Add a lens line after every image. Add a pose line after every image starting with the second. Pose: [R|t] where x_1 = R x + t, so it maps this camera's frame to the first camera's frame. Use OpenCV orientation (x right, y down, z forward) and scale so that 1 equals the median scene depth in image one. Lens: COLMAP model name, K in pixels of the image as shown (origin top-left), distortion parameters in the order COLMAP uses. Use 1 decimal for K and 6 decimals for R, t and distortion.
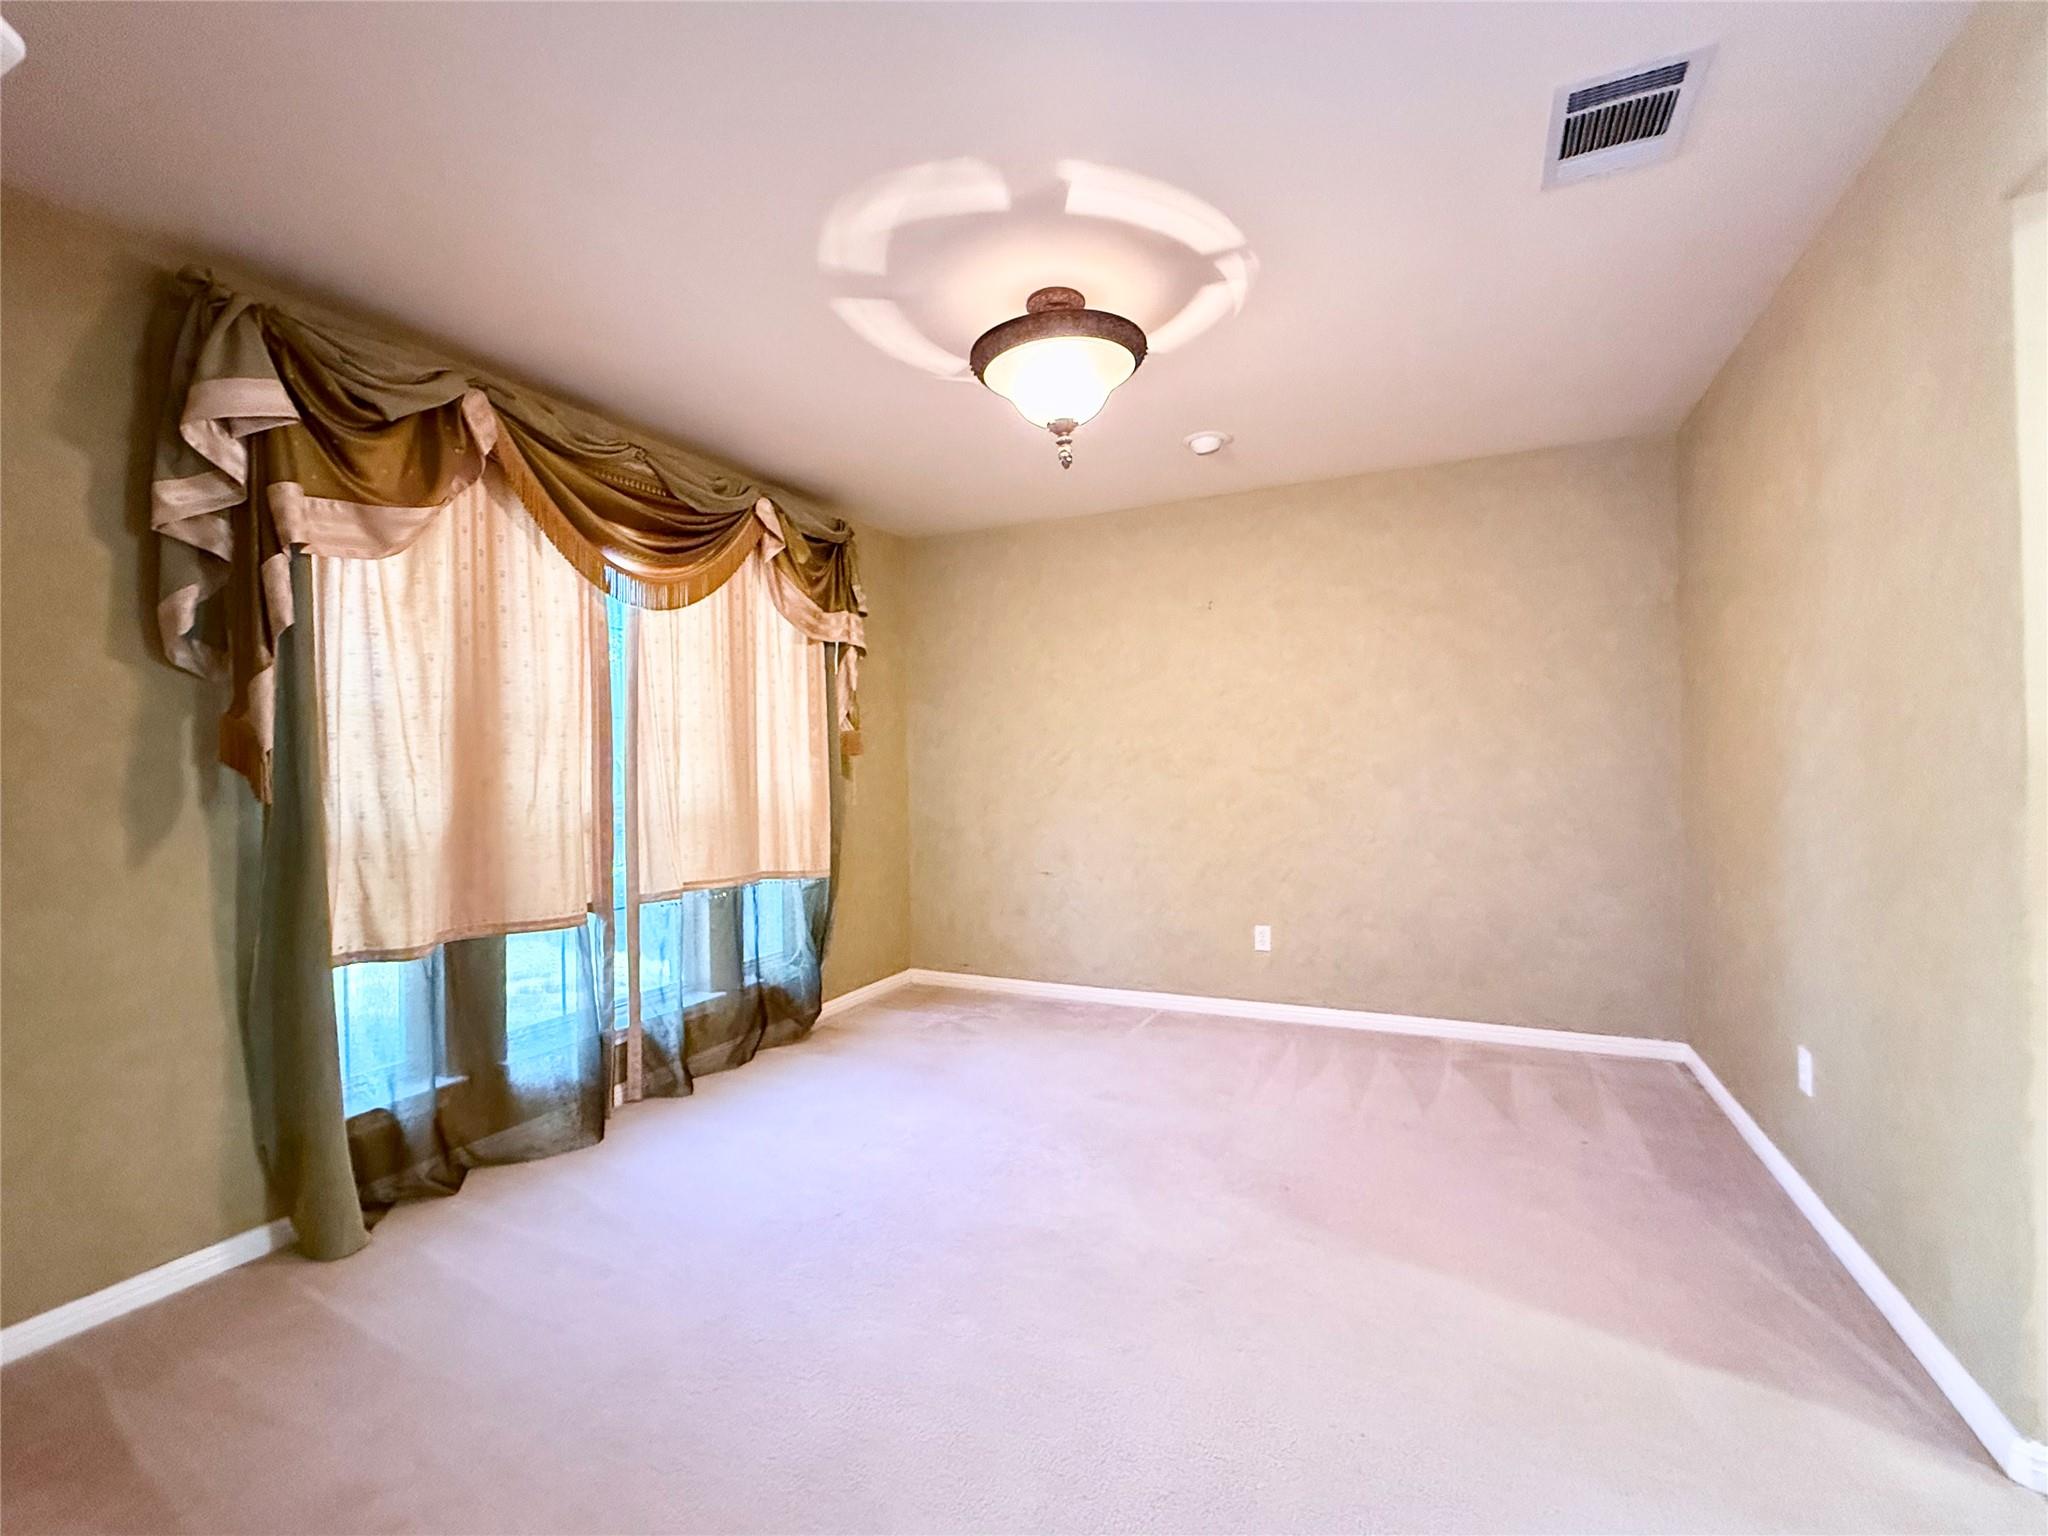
lens RADIAL K [[908.9, 0, 1031.8], [0, 908.9, 757.9], [0, 0, 1]] dist [-0.000971, 0.000159]
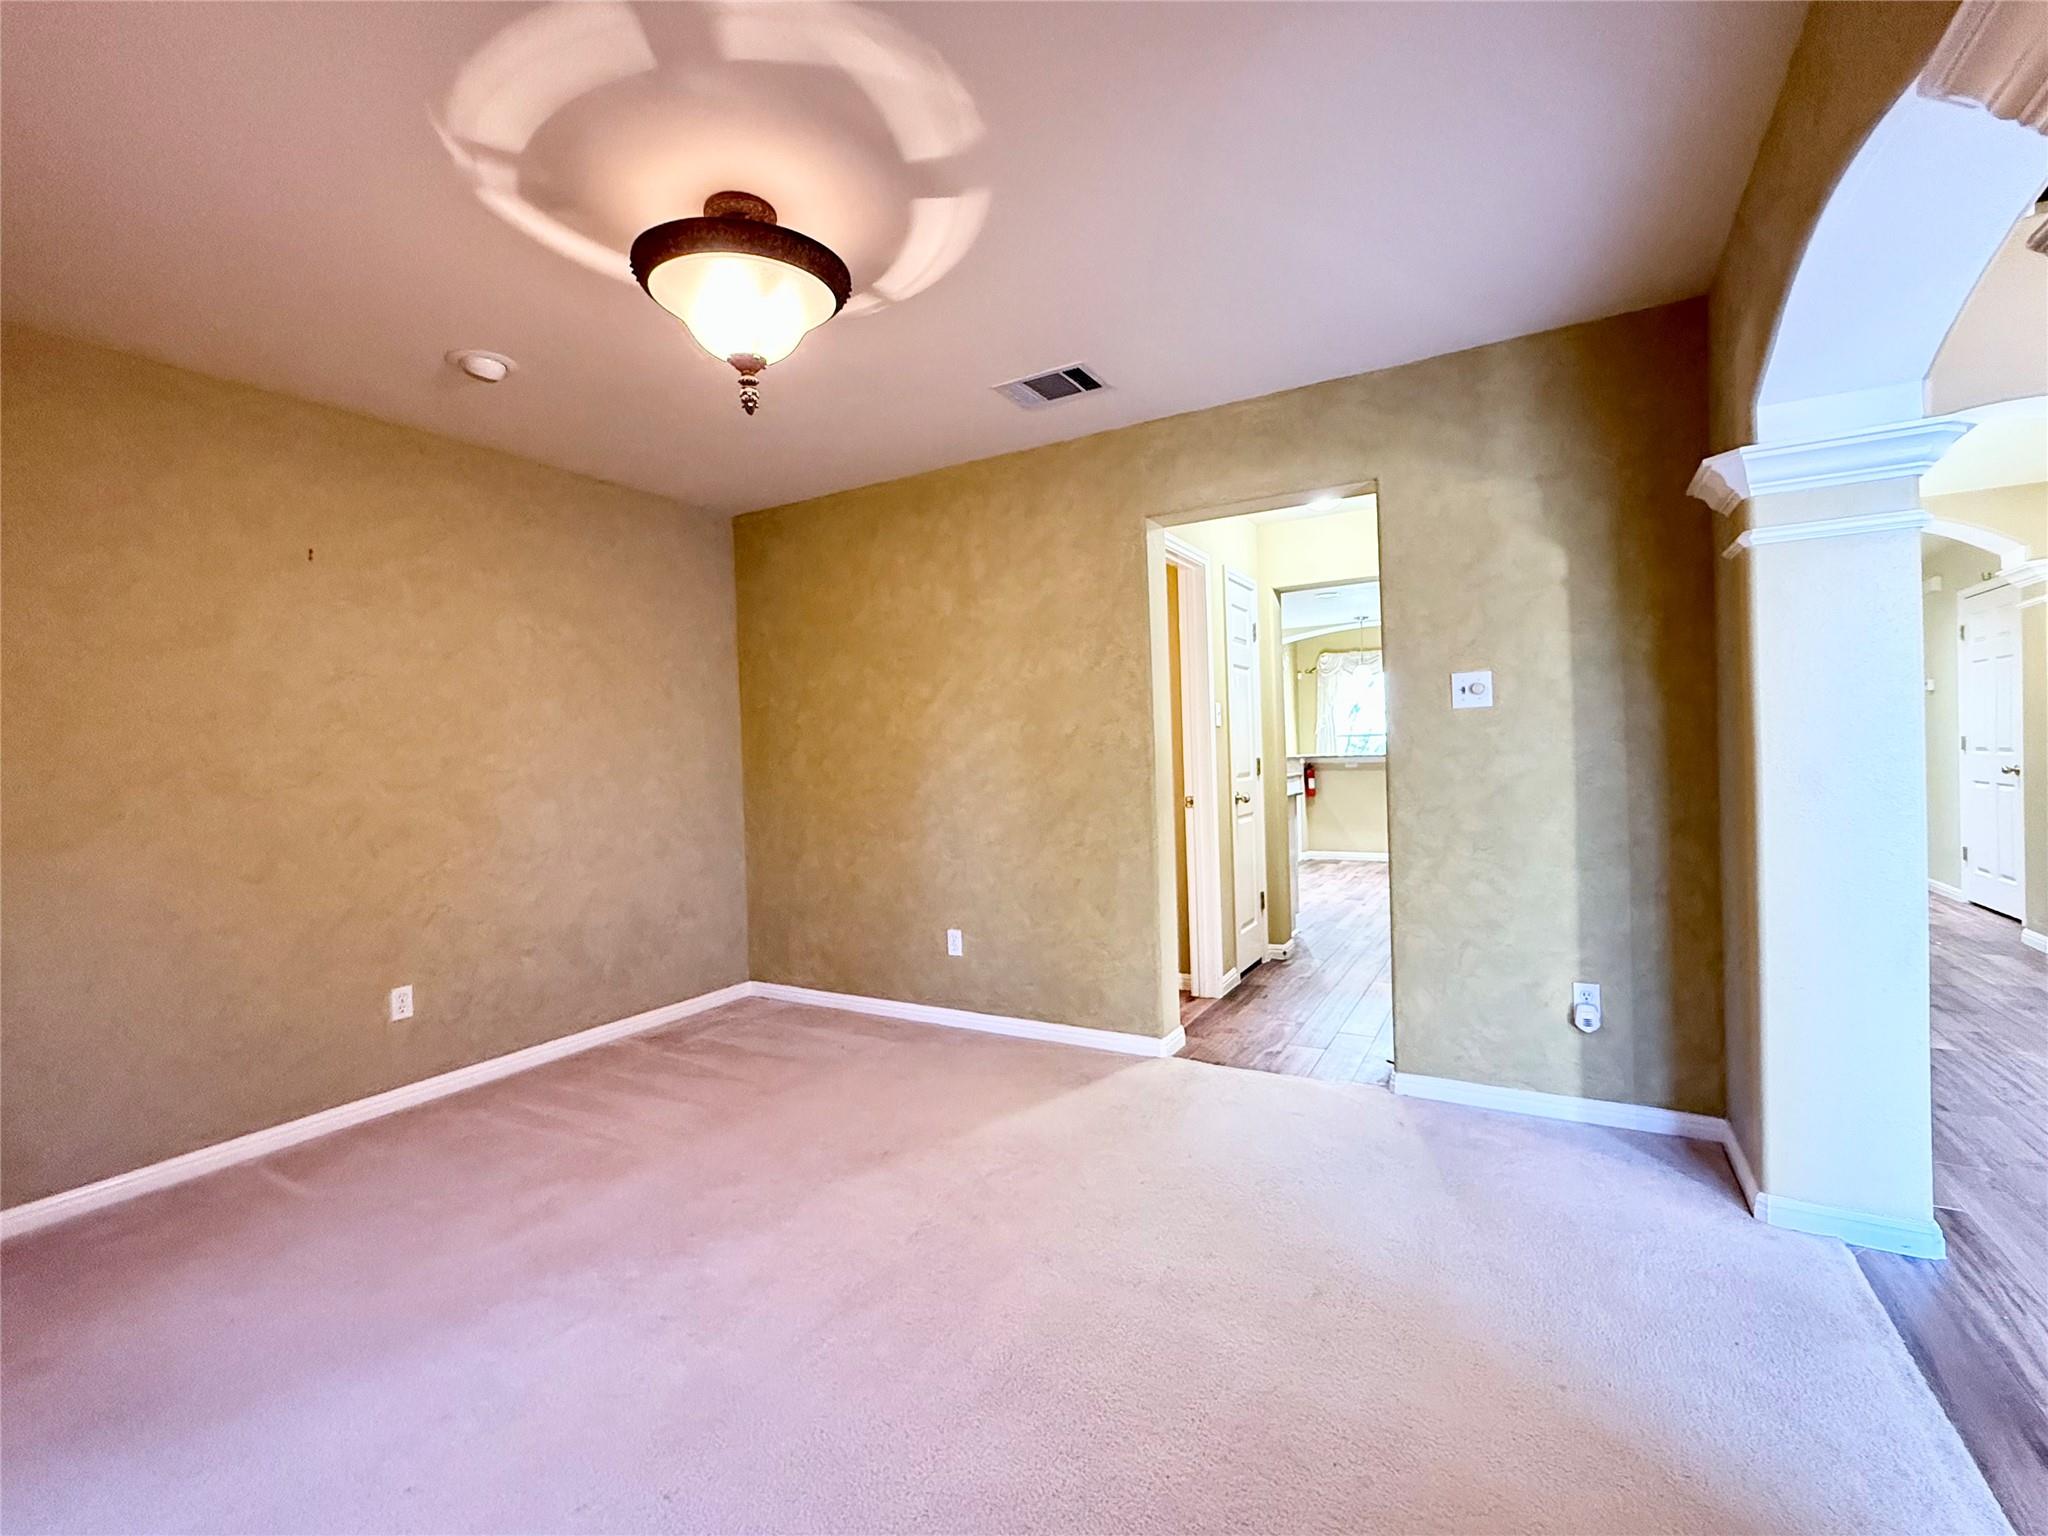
lens RADIAL K [[908.9, 0, 1010.3], [0, 908.9, 760.6], [0, 0, 1]] dist [-0.000971, 0.000159]
pose [[0.107391, 0.003162, 0.994212, -0.535470], [0.024165, 0.999691, -0.005790, 0.010285], [-0.993923, 0.024646, 0.107281, 0.459429]]
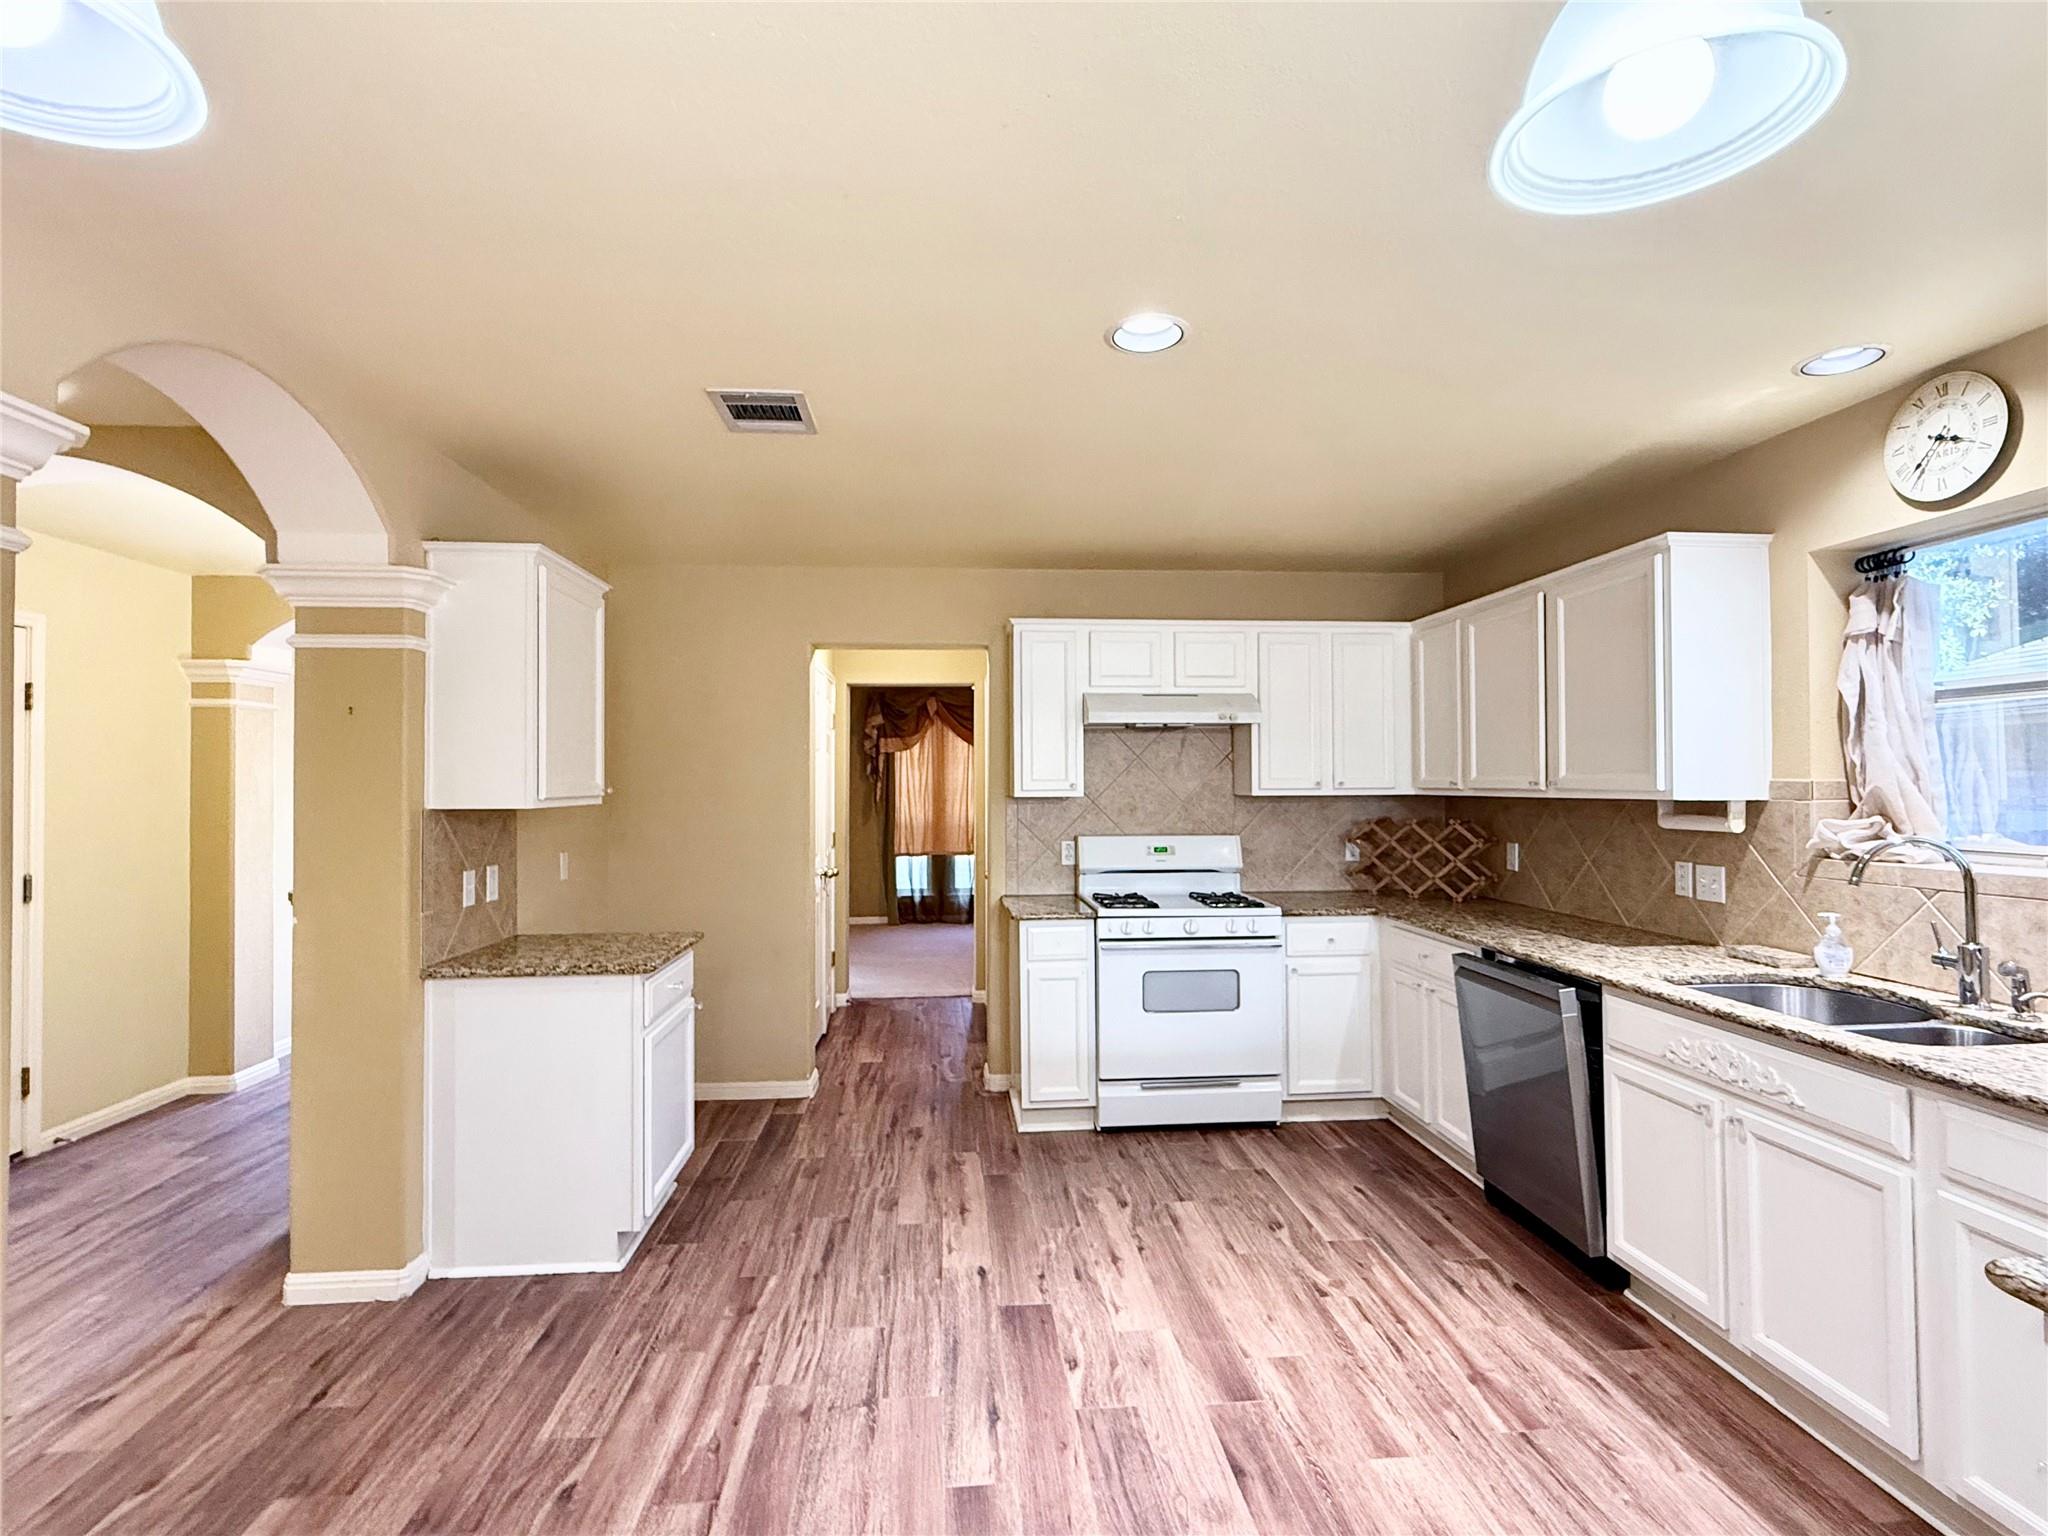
lens RADIAL K [[990.5, 0, 1013.3], [0, 990.5, 768.7], [0, 0, 1]] dist [0.002727, -0.001106]
pose [[0.480244, -0.001363, -0.877134, 2.050300], [0.001909, 0.999998, -0.000508, -0.091207], [0.877133, -0.001431, 0.480246, -0.395722]]
